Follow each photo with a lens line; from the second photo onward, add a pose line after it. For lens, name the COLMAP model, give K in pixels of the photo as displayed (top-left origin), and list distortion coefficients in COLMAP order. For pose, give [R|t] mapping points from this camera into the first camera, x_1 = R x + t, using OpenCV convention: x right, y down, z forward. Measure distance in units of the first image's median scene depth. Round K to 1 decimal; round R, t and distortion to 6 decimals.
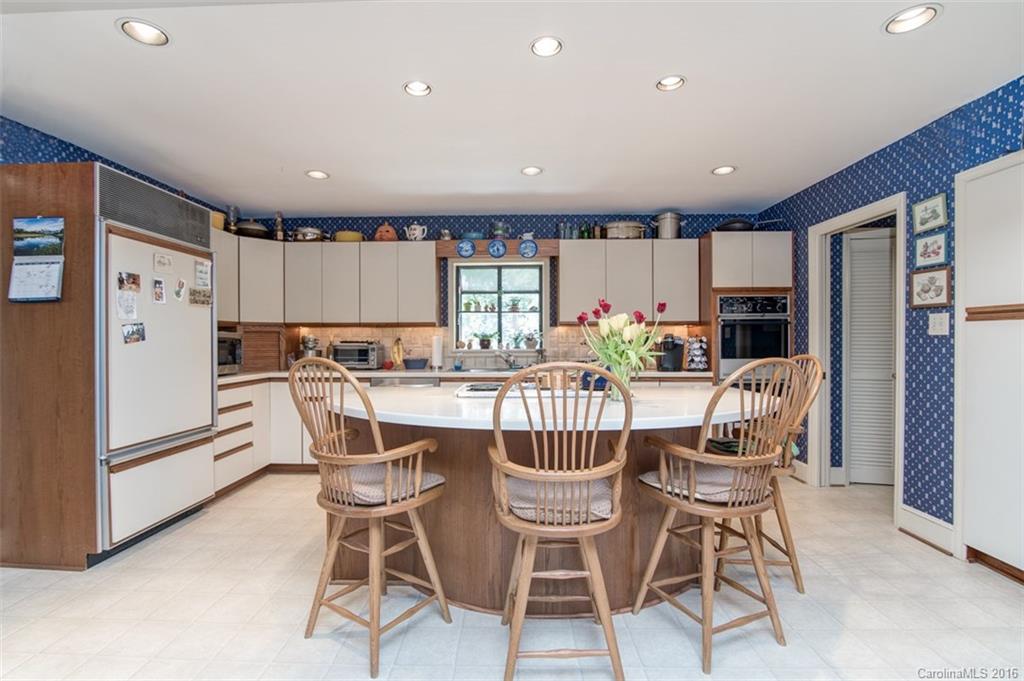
lens RADIAL K [[471.2, 0, 505.4], [0, 471.2, 344.0], [0, 0, 1]] dist [-0.016585, -0.000073]
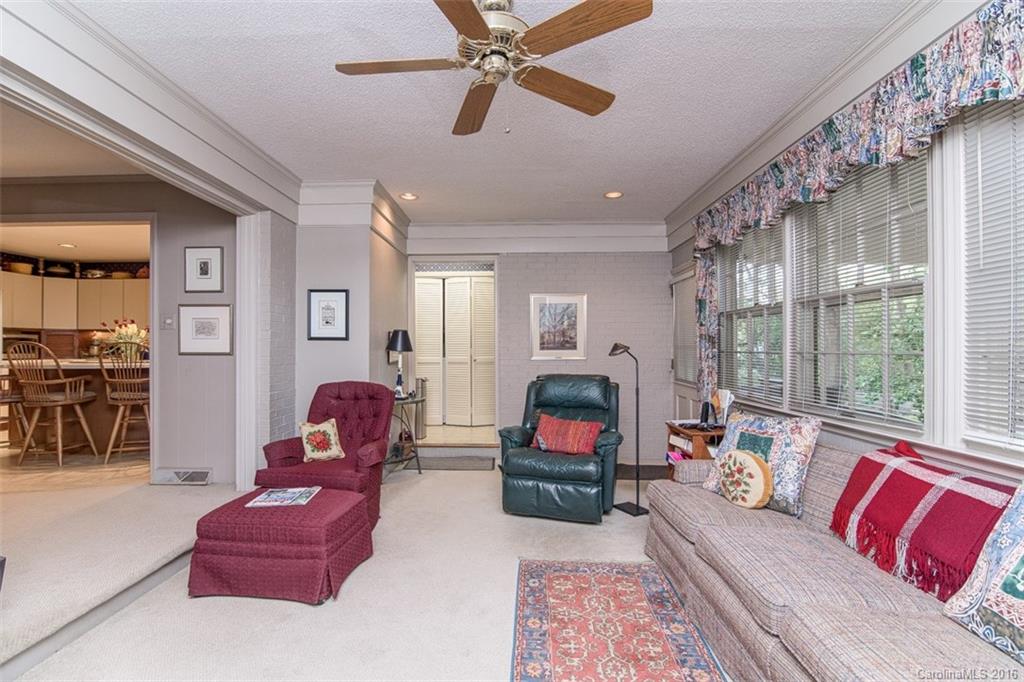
lens RADIAL K [[471.2, 0, 505.2], [0, 471.2, 347.1], [0, 0, 1]] dist [-0.016585, -0.000073]
pose [[0.999986, 0.000822, 0.005172, 0.981726], [-0.000761, 0.999931, -0.011713, 0.033001], [-0.005181, 0.011709, 0.999918, -0.598886]]
